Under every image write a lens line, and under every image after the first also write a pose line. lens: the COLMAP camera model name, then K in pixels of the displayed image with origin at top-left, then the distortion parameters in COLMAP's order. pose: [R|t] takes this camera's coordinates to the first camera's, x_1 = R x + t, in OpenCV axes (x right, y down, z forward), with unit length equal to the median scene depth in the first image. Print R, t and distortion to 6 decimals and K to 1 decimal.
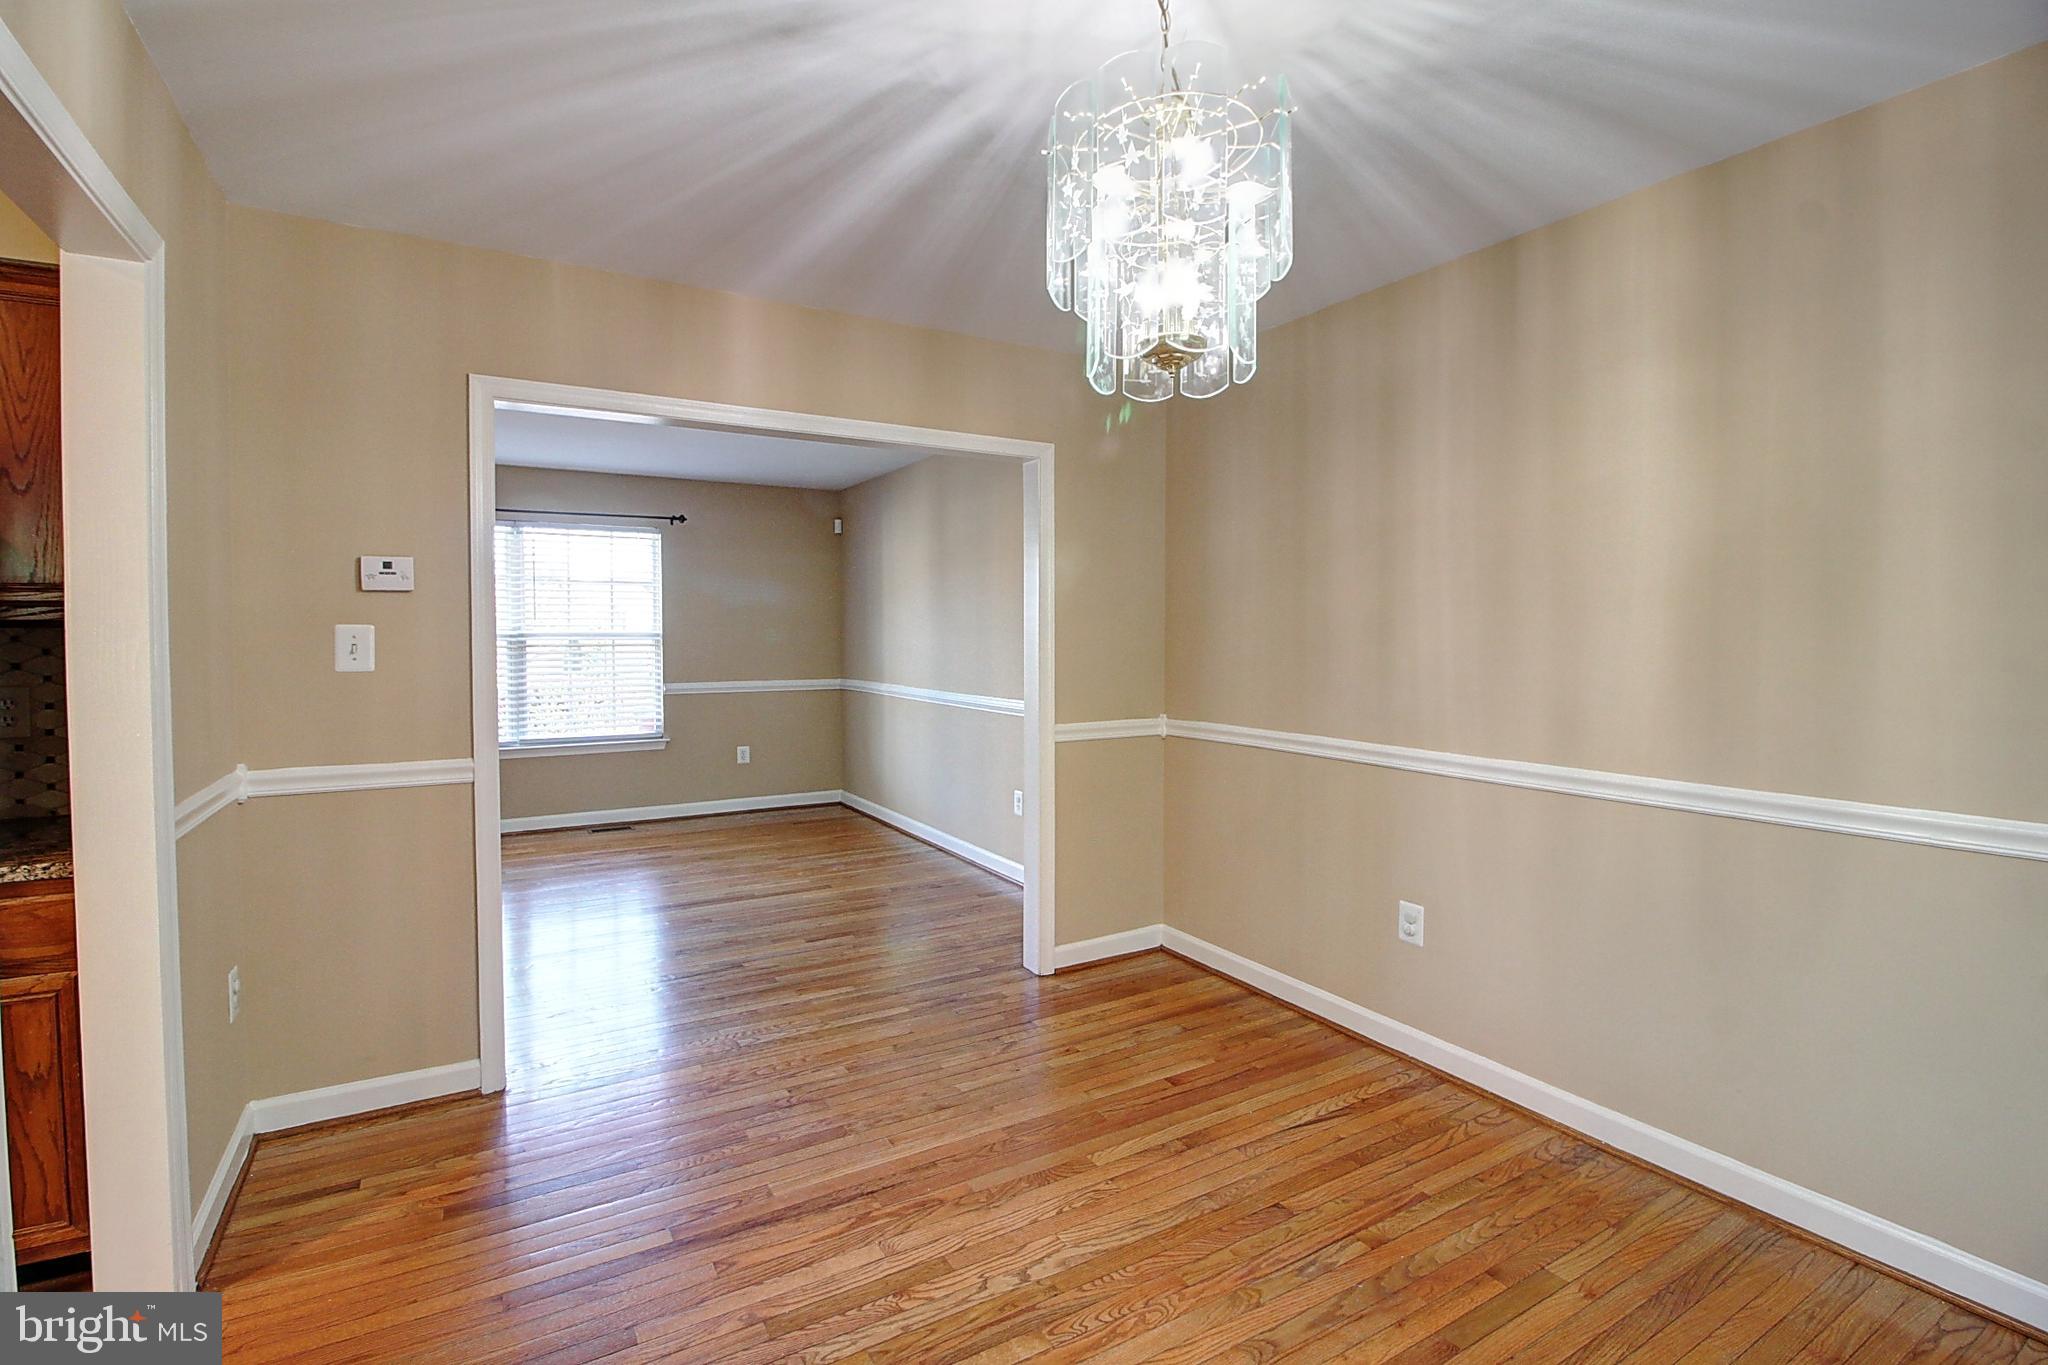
lens RADIAL K [[956.0, 0, 1029.5], [0, 956.0, 661.5], [0, 0, 1]] dist [-0.000326, -0.012065]
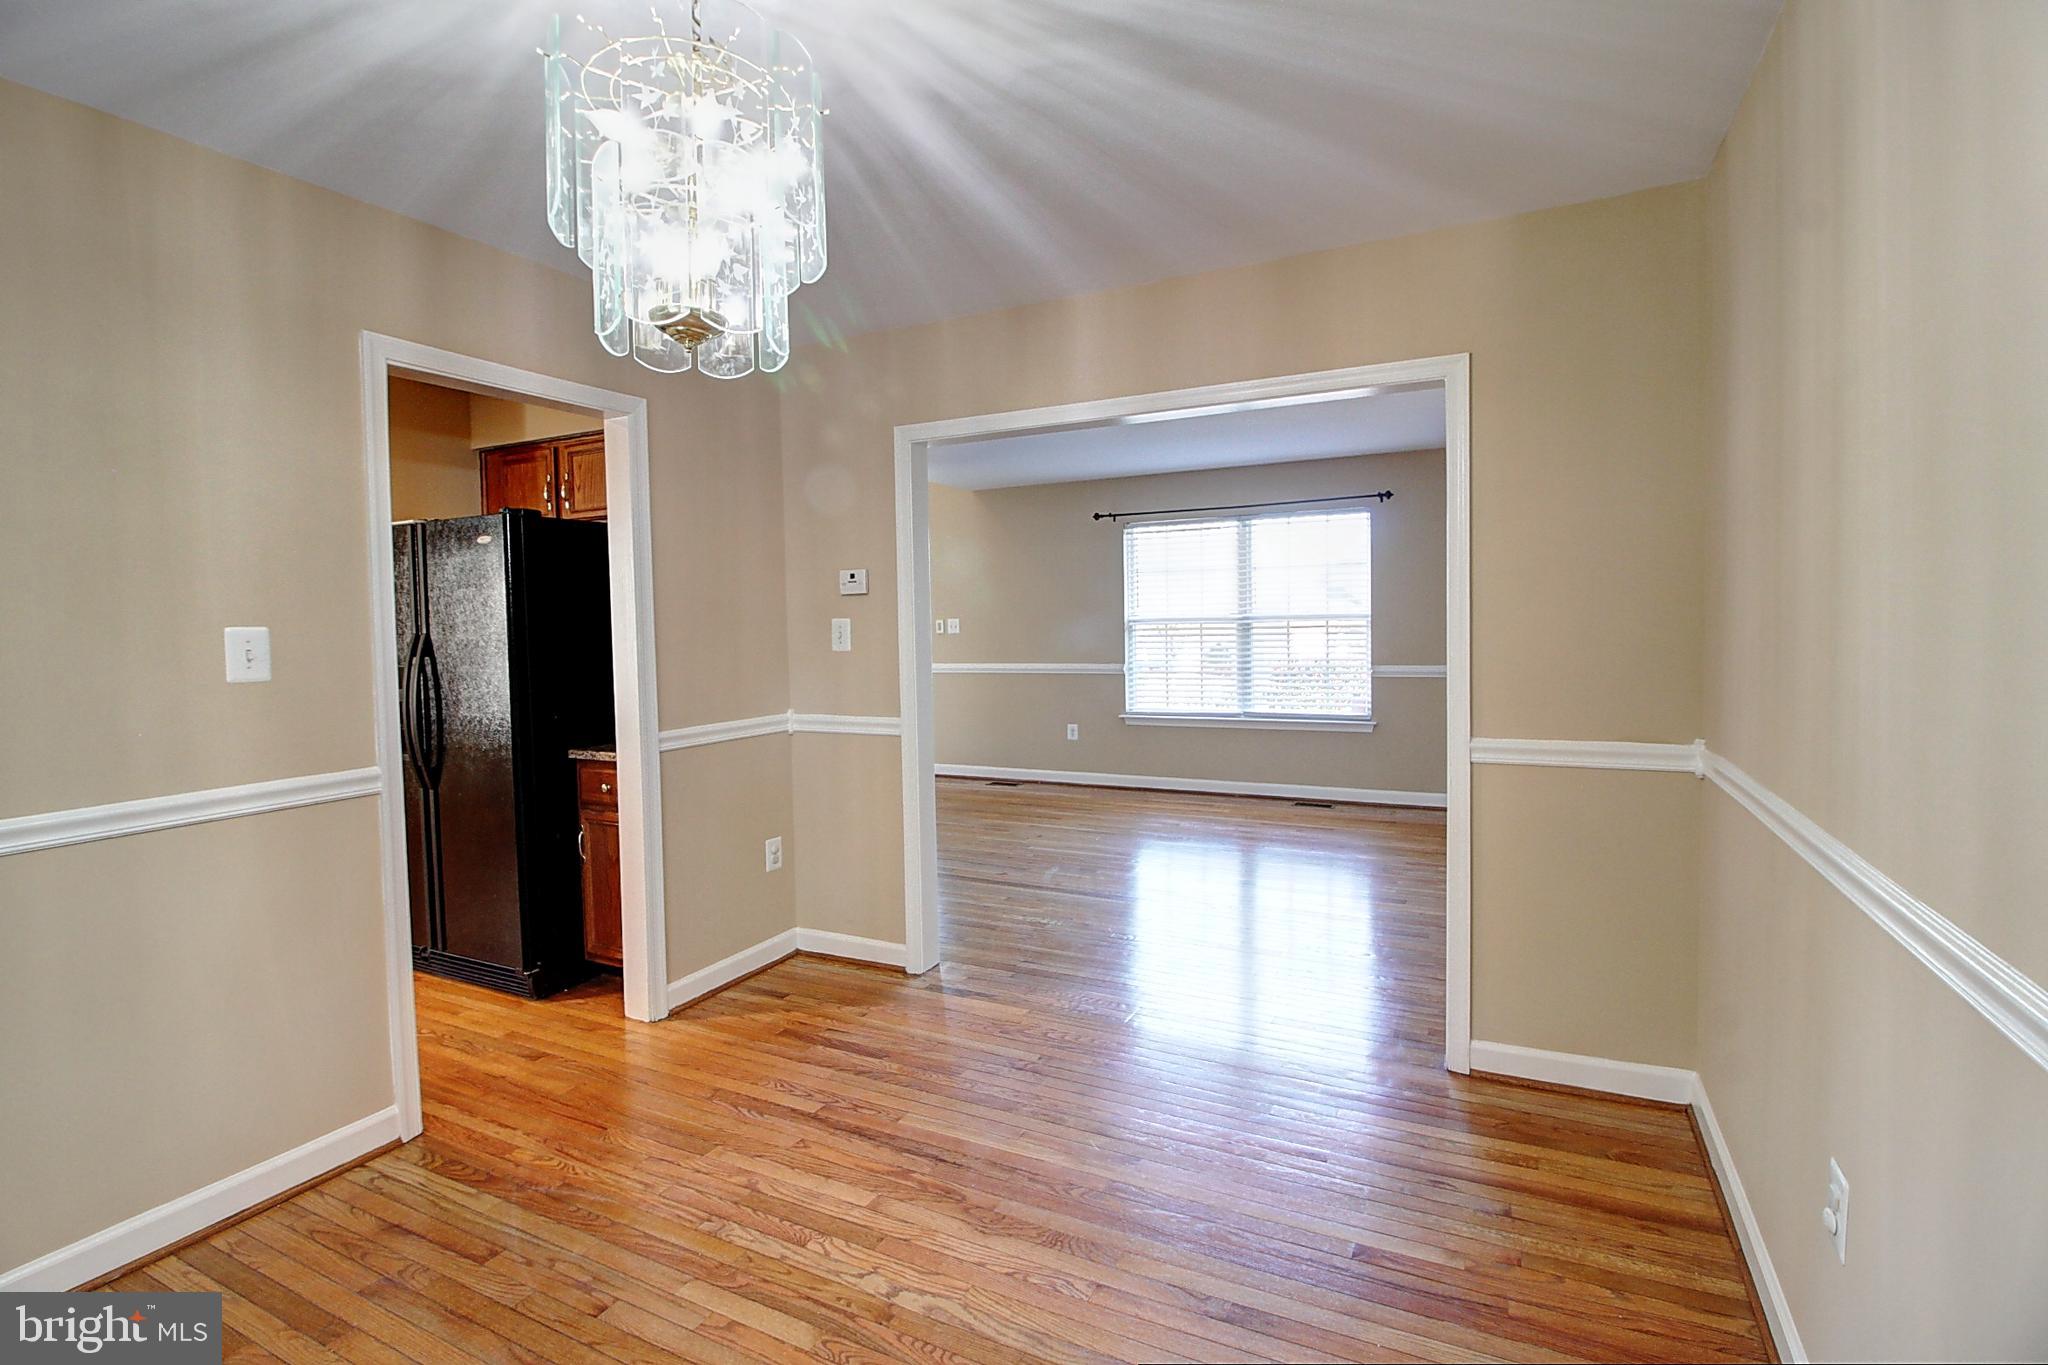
lens RADIAL K [[956.0, 0, 1029.5], [0, 956.0, 661.5], [0, 0, 1]] dist [-0.000326, -0.012065]
pose [[0.535890, 0.026692, -0.843866, 0.662532], [-0.006089, 0.999596, 0.027750, -0.015919], [0.844266, -0.009733, 0.535836, 0.464342]]
